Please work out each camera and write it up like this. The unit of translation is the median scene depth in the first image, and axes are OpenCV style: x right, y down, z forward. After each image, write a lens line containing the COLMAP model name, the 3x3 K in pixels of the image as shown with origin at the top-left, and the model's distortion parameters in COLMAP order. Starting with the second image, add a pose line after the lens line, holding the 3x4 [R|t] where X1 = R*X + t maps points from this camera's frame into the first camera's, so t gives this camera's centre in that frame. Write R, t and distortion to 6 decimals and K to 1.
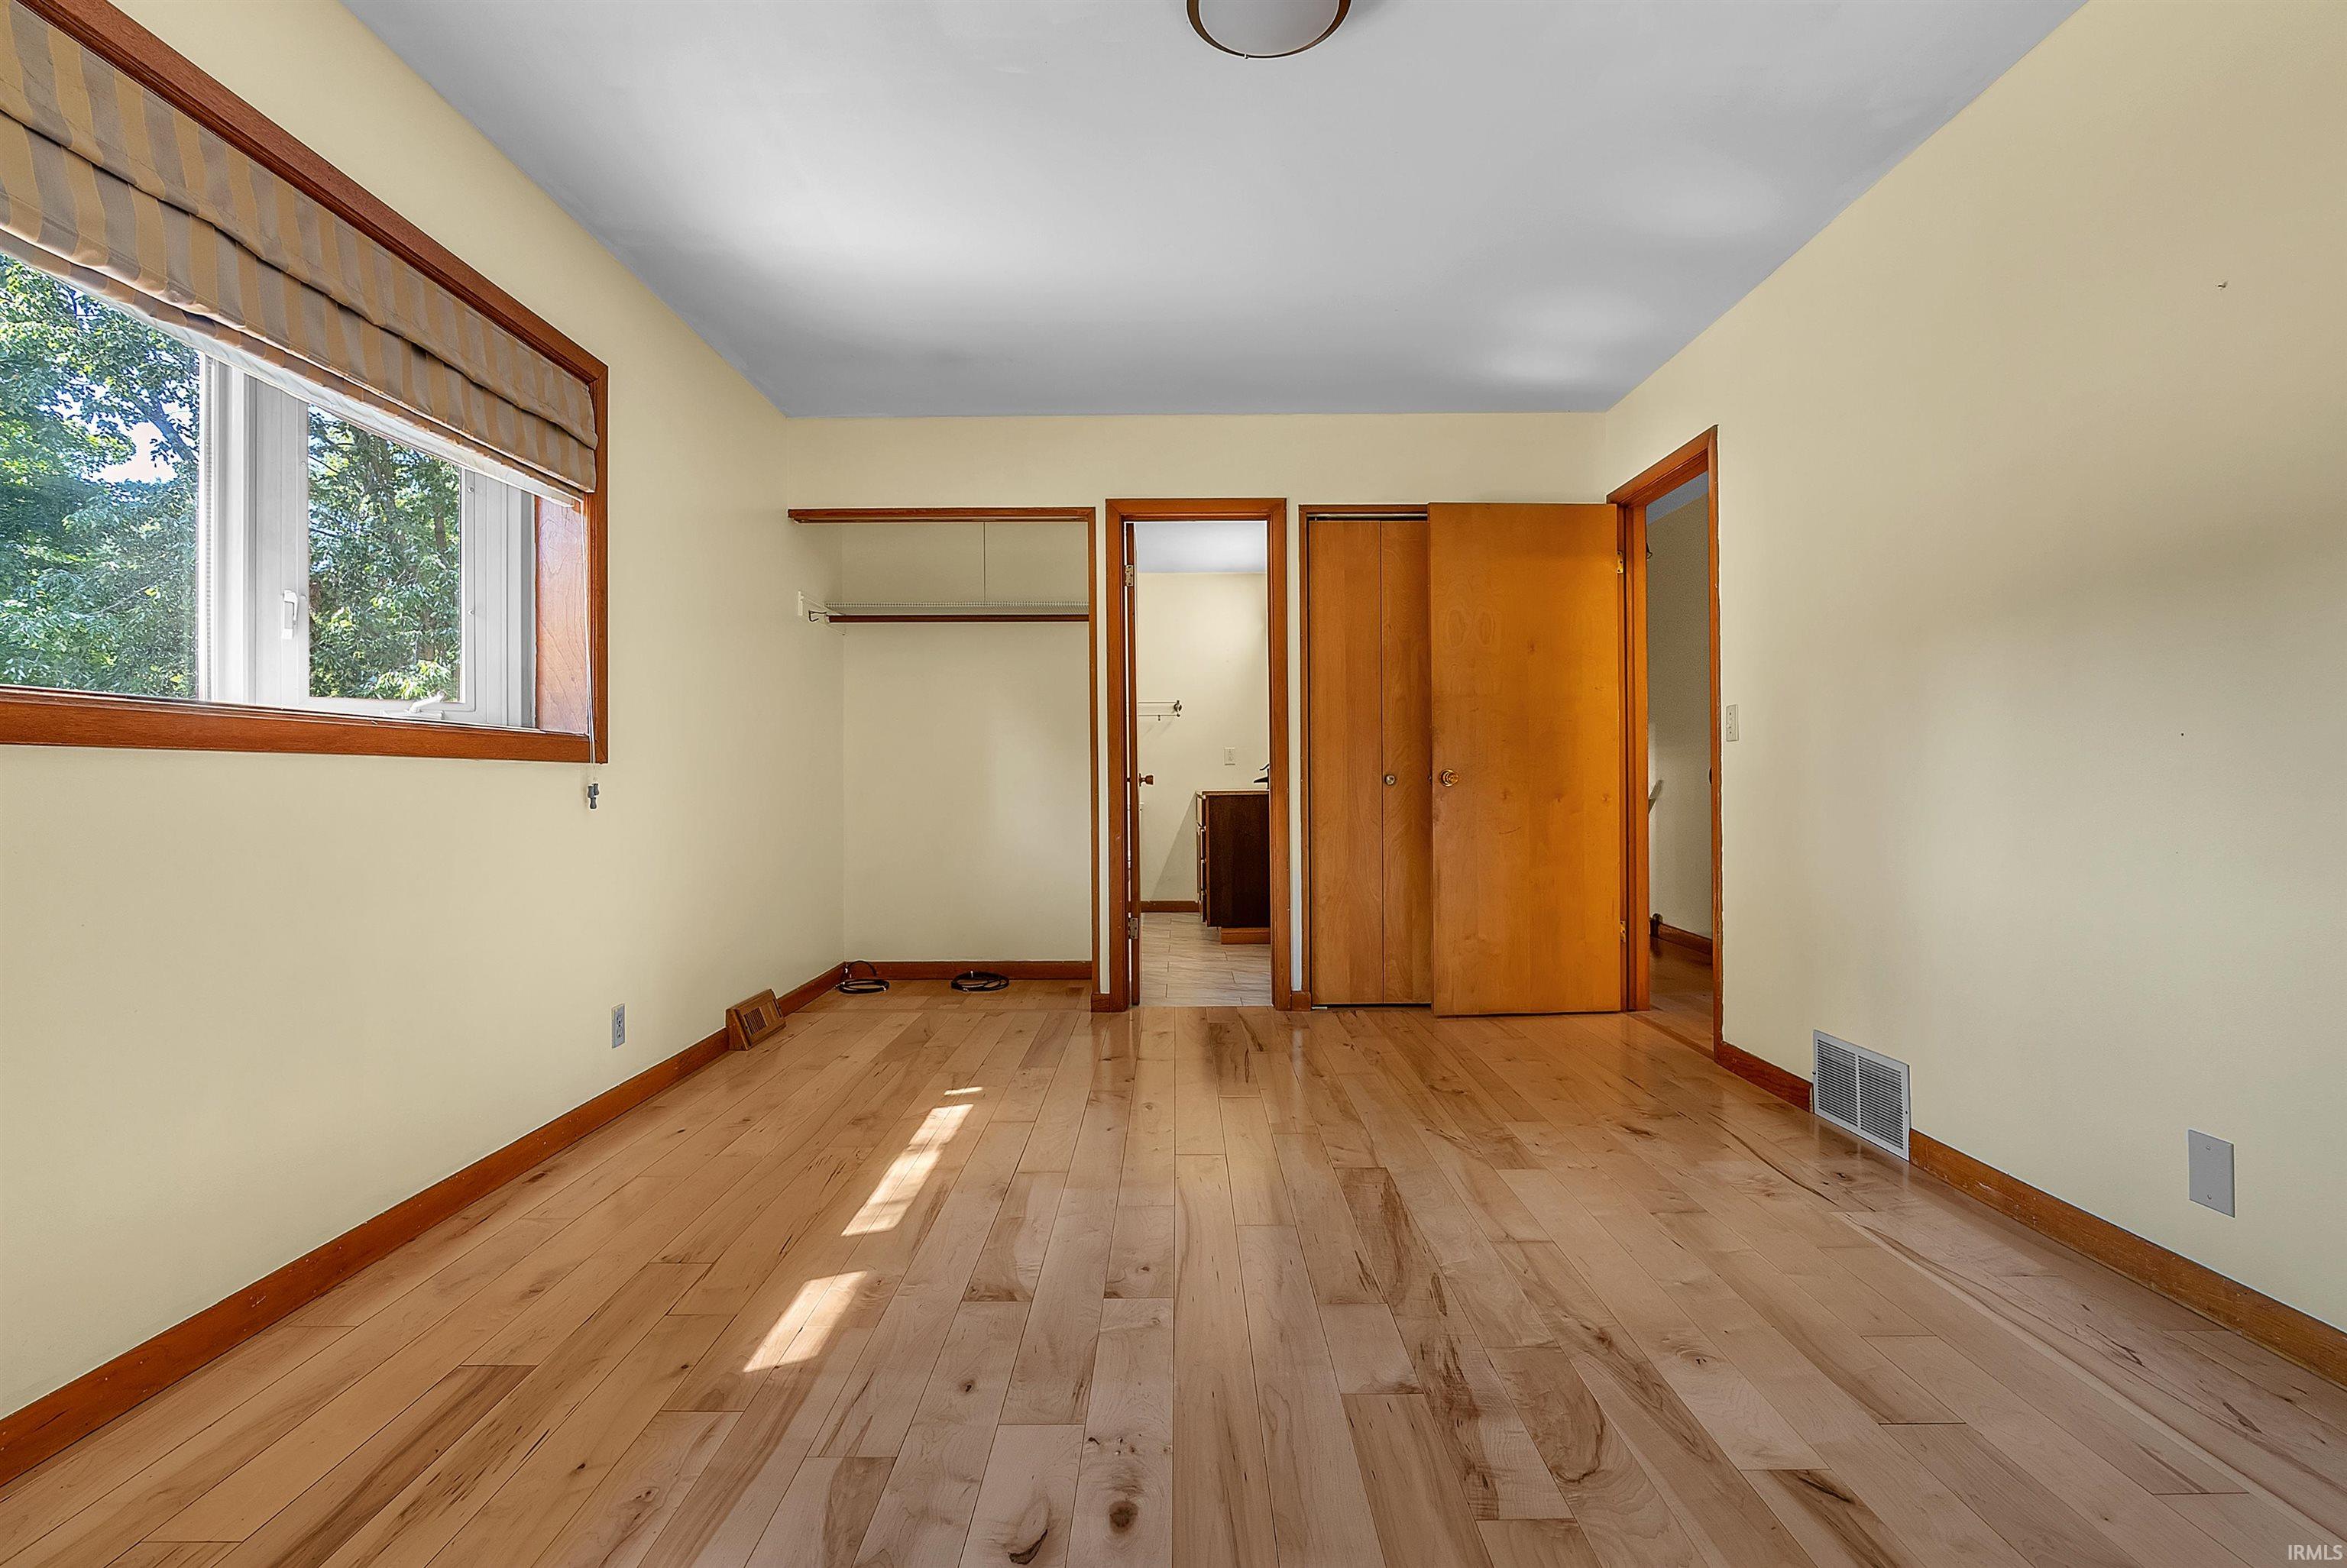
lens RADIAL K [[1103.8, 0, 1176.3], [0, 1103.8, 773.9], [0, 0, 1]] dist [-0.007515, 0.001090]
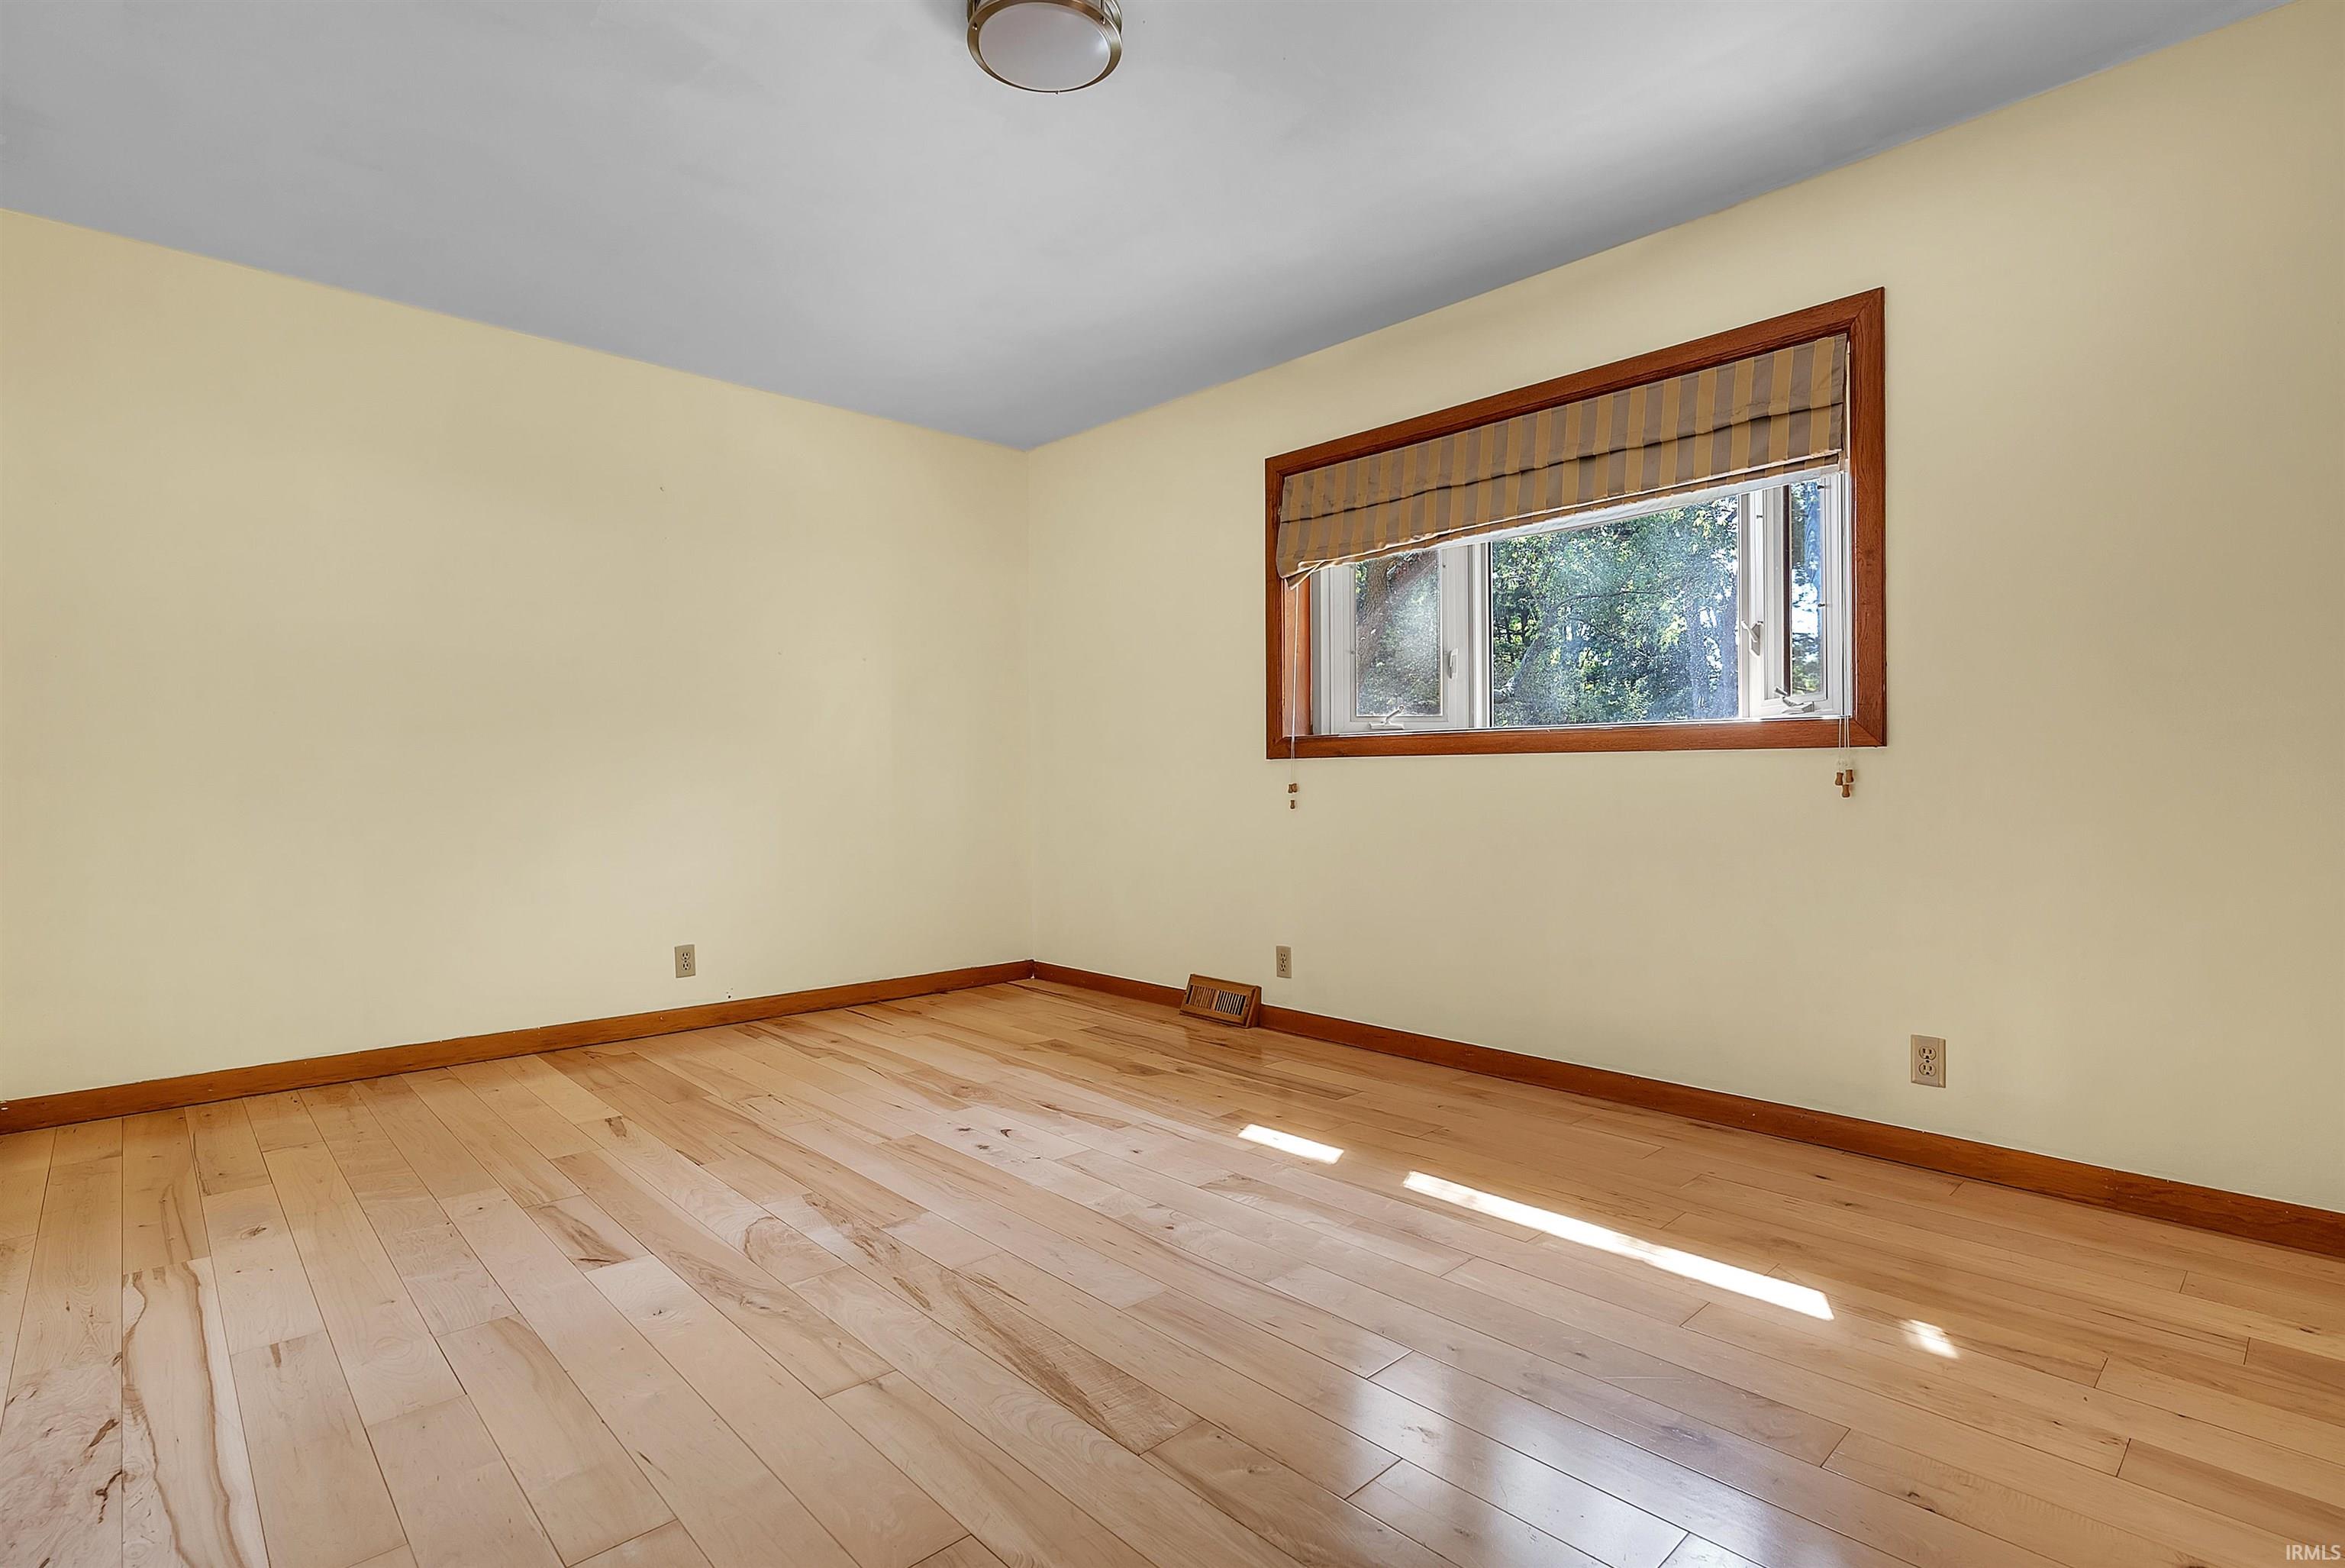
lens RADIAL K [[1103.1, 0, 1175.3], [0, 1103.1, 773.9], [0, 0, 1]] dist [-0.007515, 0.001090]
pose [[-0.724622, 0.007508, -0.689105, 0.783752], [0.013373, 0.999906, -0.003168, 0.008161], [0.689016, -0.011511, -0.724654, 1.976626]]
